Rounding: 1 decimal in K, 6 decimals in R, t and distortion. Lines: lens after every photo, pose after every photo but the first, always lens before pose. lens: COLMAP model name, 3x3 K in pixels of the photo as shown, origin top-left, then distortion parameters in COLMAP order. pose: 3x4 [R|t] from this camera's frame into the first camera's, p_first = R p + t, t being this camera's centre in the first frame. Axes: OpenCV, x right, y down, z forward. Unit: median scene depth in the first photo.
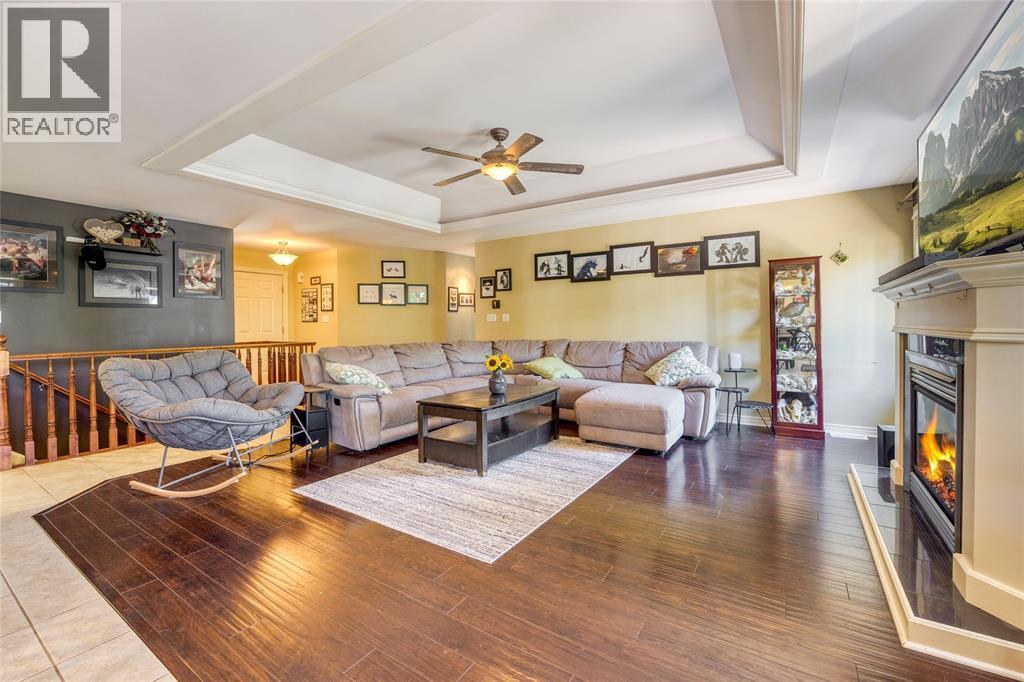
lens RADIAL K [[413.6, 0, 506.6], [0, 413.6, 329.7], [0, 0, 1]] dist [-0.002963, -0.000216]
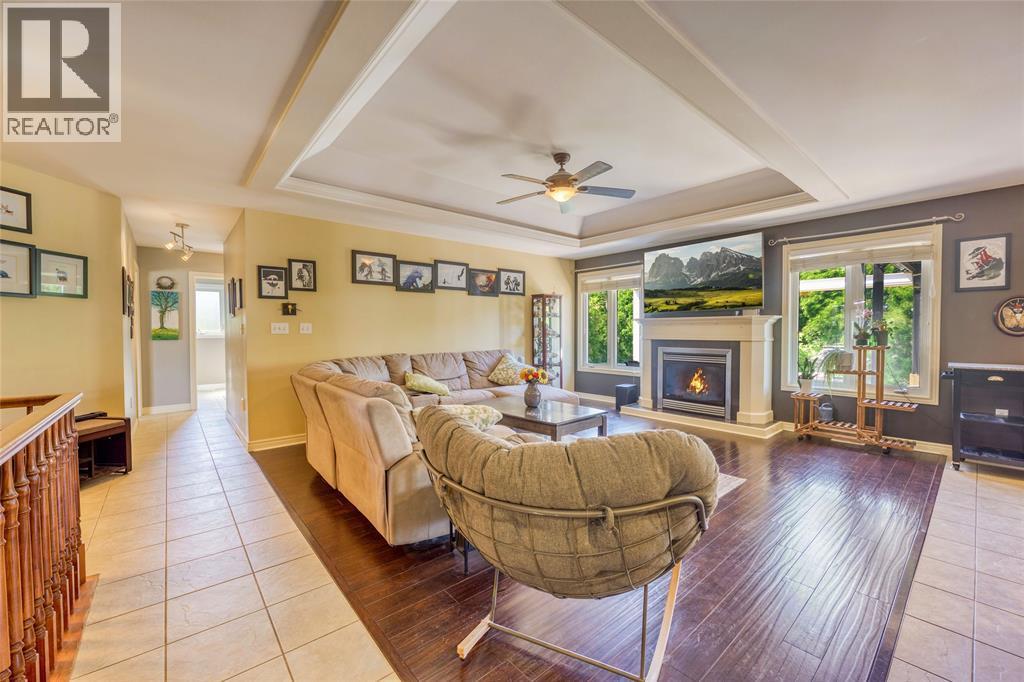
lens RADIAL K [[415.8, 0, 529.4], [0, 415.8, 341.4], [0, 0, 1]] dist [-0.003105, -0.000372]
pose [[0.276254, -0.019734, 0.960882, -0.655570], [0.017467, 0.999727, 0.015510, -0.013023], [-0.960926, 0.012499, 0.276523, 0.484265]]
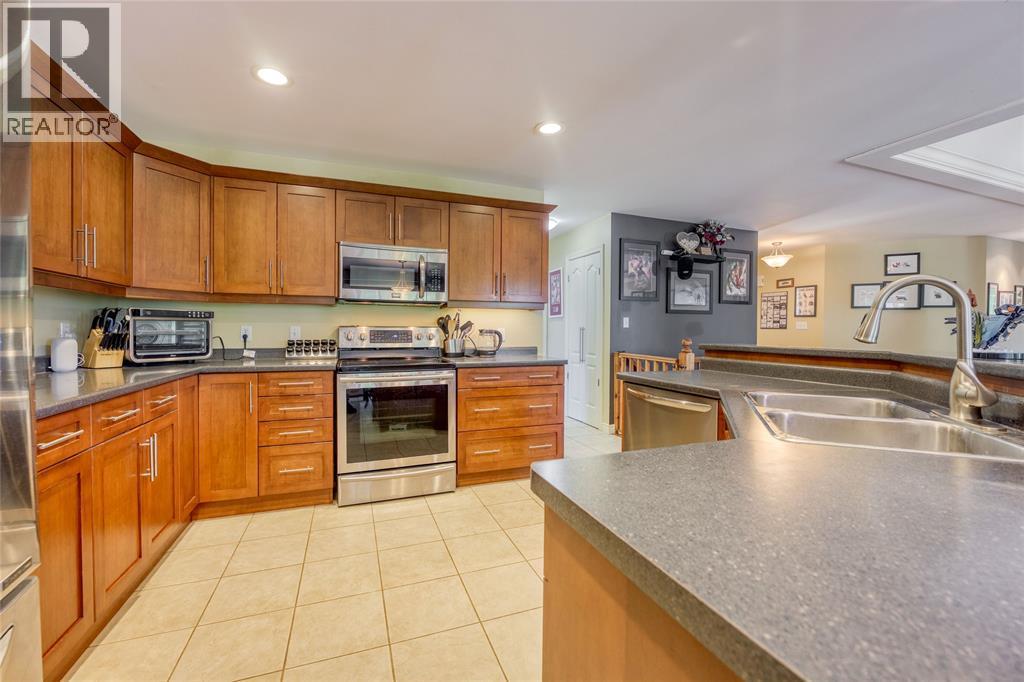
lens RADIAL K [[413.6, 0, 506.6], [0, 413.6, 329.7], [0, 0, 1]] dist [-0.002963, -0.000216]
pose [[0.807952, 0.014970, -0.589058, -0.564739], [-0.023981, 0.999684, -0.007486, 0.005804], [0.588760, 0.020174, 0.808056, -0.114593]]
